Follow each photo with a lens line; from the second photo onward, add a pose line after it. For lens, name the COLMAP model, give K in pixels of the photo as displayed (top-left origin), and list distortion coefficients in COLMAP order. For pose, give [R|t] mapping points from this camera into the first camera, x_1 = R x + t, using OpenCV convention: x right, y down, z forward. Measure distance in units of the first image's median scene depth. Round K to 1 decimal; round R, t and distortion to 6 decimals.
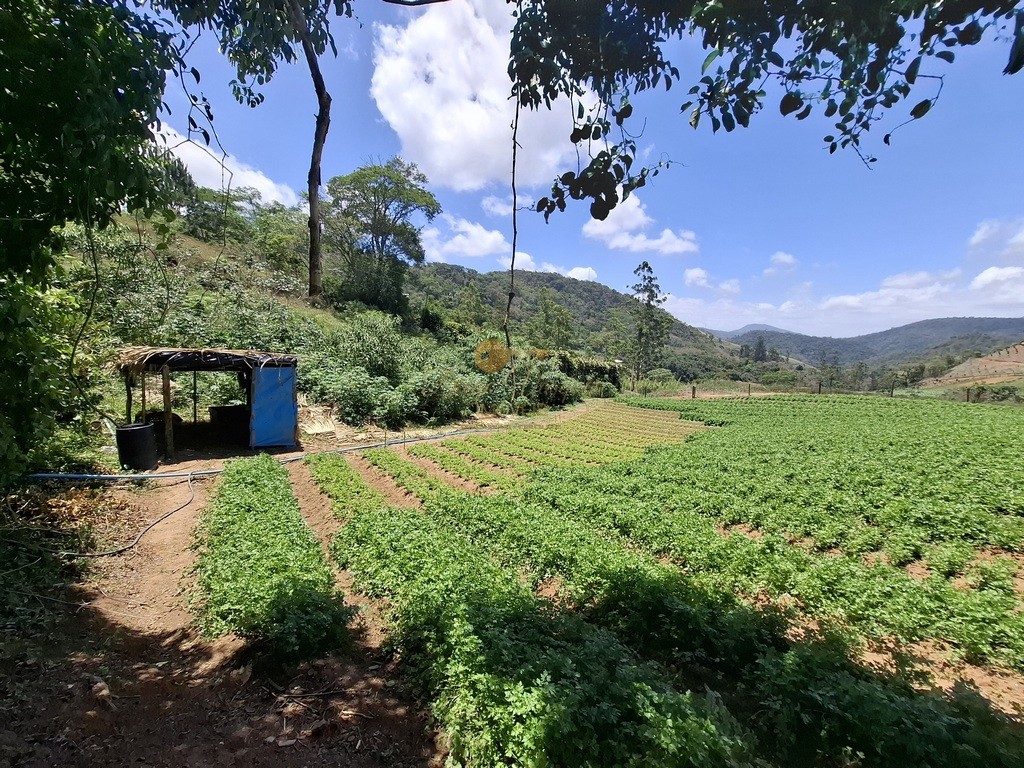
lens RADIAL K [[412.5, 0, 513.2], [0, 412.5, 379.0], [0, 0, 1]] dist [0.007822, -0.003319]
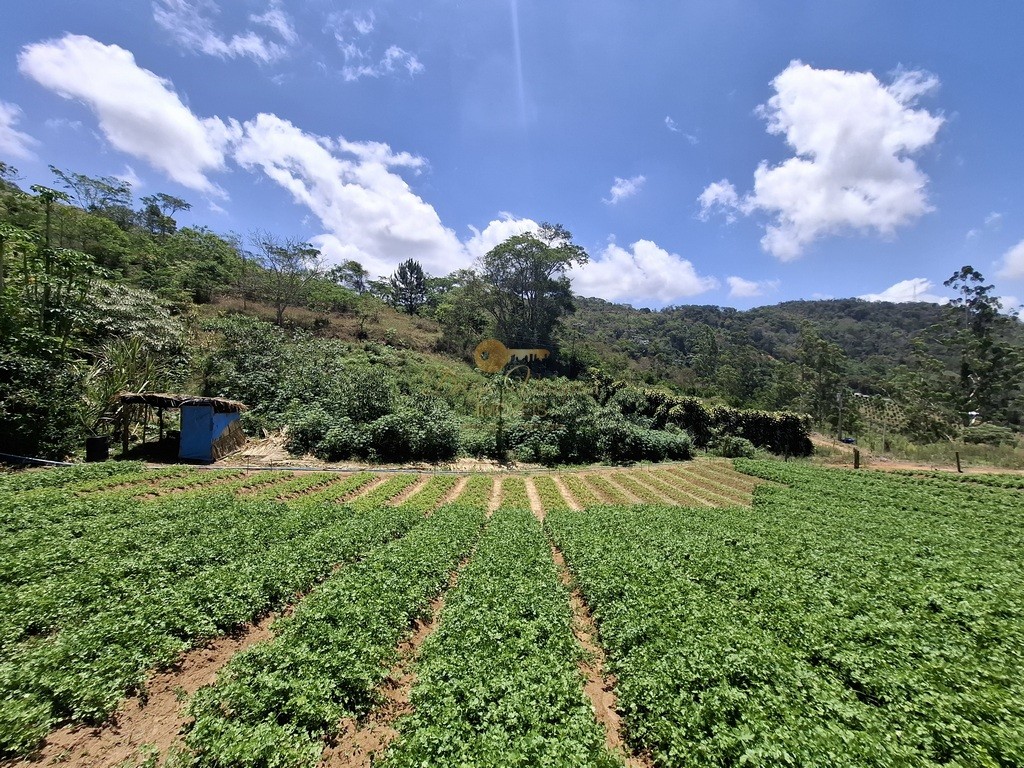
lens RADIAL K [[412.5, 0, 516.0], [0, 412.5, 372.5], [0, 0, 1]] dist [0.007822, -0.003319]
pose [[0.810817, -0.035710, -0.584210, 0.249327], [-0.040936, 0.992233, -0.117466, -0.002418], [0.583867, 0.119159, 0.803057, 0.104743]]
